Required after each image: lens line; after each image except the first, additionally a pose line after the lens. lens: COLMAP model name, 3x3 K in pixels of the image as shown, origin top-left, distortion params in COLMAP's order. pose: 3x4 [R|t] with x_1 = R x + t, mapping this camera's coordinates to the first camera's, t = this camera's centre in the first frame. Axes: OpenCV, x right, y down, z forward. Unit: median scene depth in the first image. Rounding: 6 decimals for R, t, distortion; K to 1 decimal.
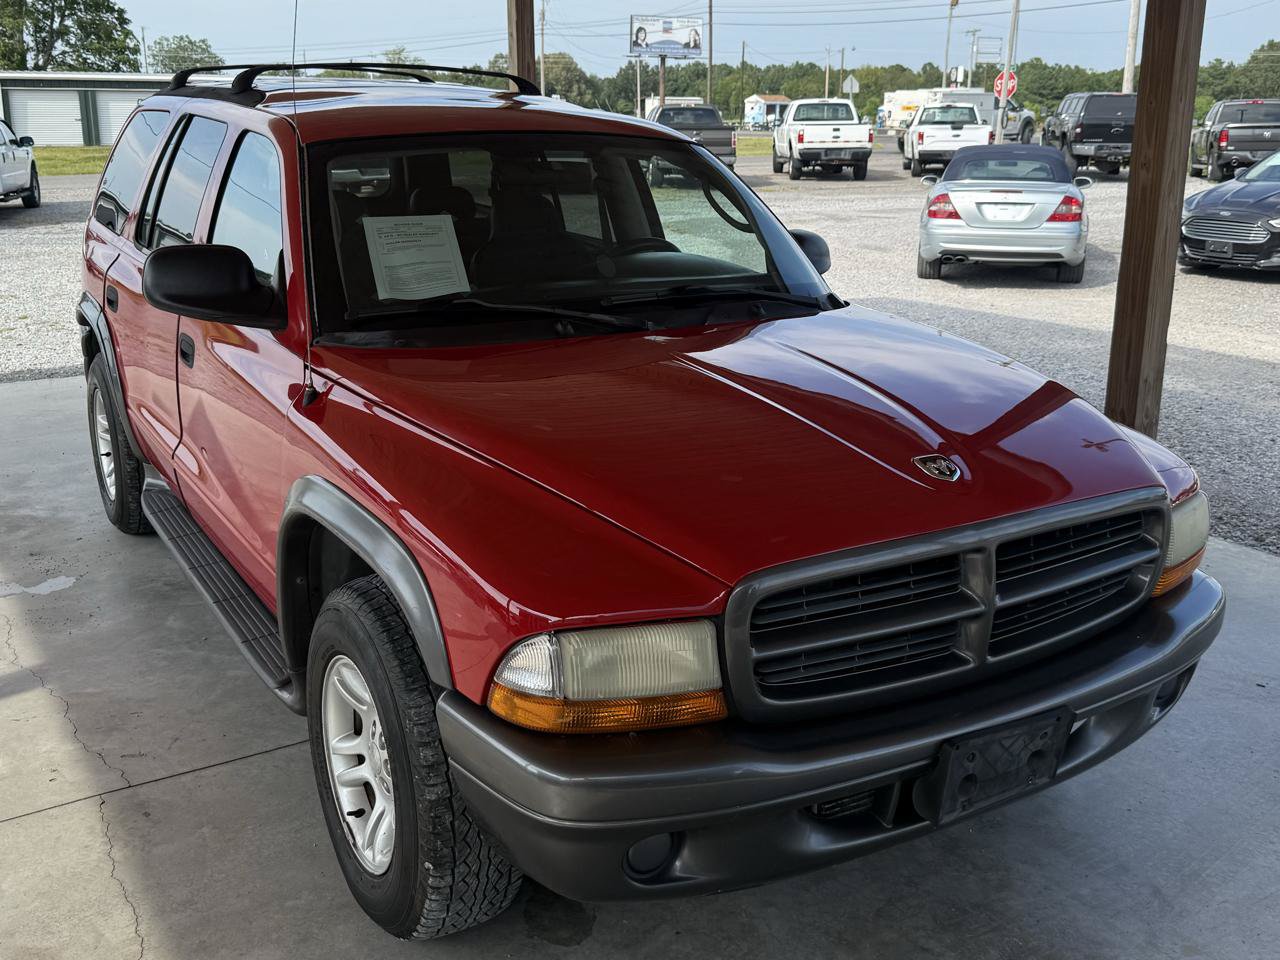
lens RADIAL K [[1258.2, 0, 660.1], [0, 1258.2, 438.0], [0, 0, 1]] dist [0.162164, -0.344103]
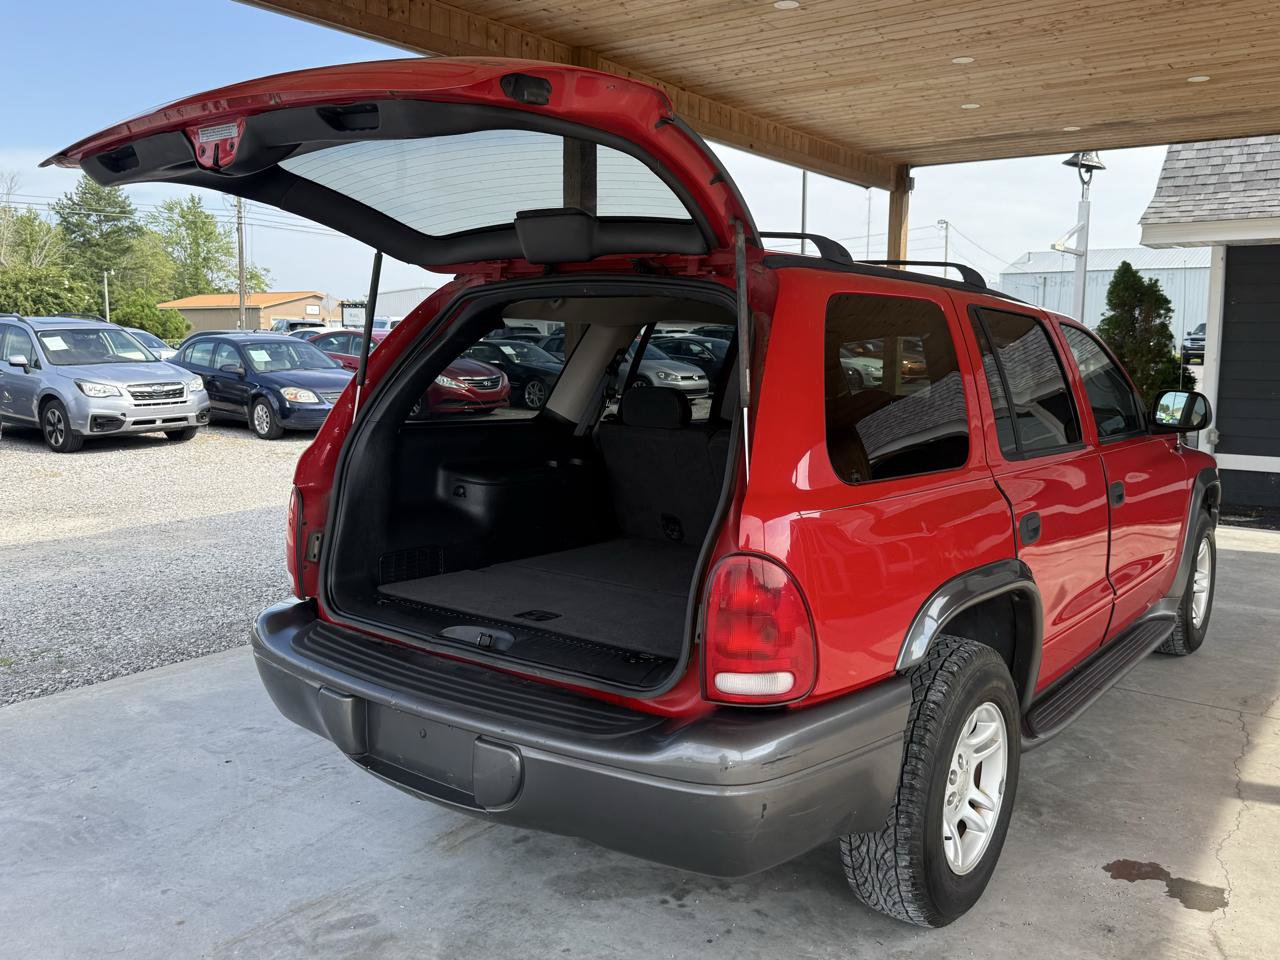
lens RADIAL K [[1037.2, 0, 697.2], [0, 1037.2, 465.7], [0, 0, 1]] dist [0.096097, -0.164588]
pose [[-0.381461, -0.121519, 0.916363, -1.077141], [0.215100, 0.952441, 0.215844, -0.379563], [-0.899010, 0.279446, -0.337180, 1.595886]]
